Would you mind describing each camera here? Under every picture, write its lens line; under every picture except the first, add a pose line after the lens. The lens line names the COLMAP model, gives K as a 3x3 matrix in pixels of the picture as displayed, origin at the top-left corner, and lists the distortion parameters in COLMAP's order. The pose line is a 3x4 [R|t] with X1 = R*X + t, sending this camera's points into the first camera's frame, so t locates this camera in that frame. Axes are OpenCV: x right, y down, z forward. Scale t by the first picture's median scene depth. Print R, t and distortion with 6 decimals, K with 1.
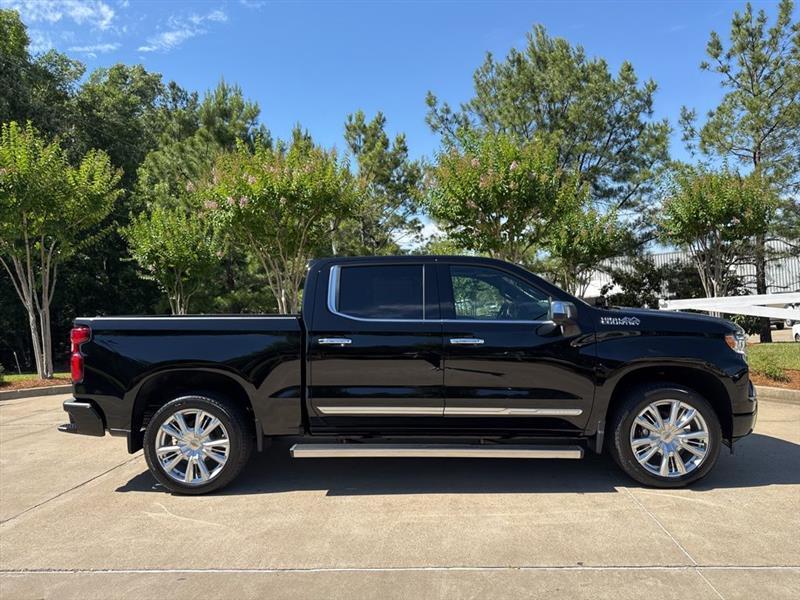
lens RADIAL K [[585.7, 0, 404.2], [0, 585.7, 302.0], [0, 0, 1]] dist [0.031618, -0.048280]
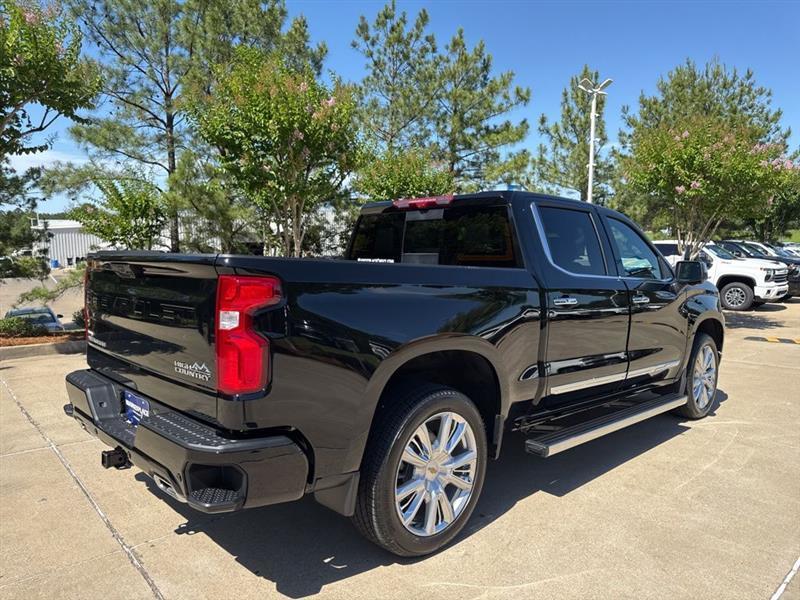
lens RADIAL K [[585.7, 0, 394.6], [0, 585.7, 295.7], [0, 0, 1]] dist [0.031618, -0.048280]
pose [[0.662779, -0.000770, 0.748814, -0.948297], [-0.047857, 0.997912, 0.043385, 0.041927], [-0.747284, -0.064591, 0.661358, 0.721984]]
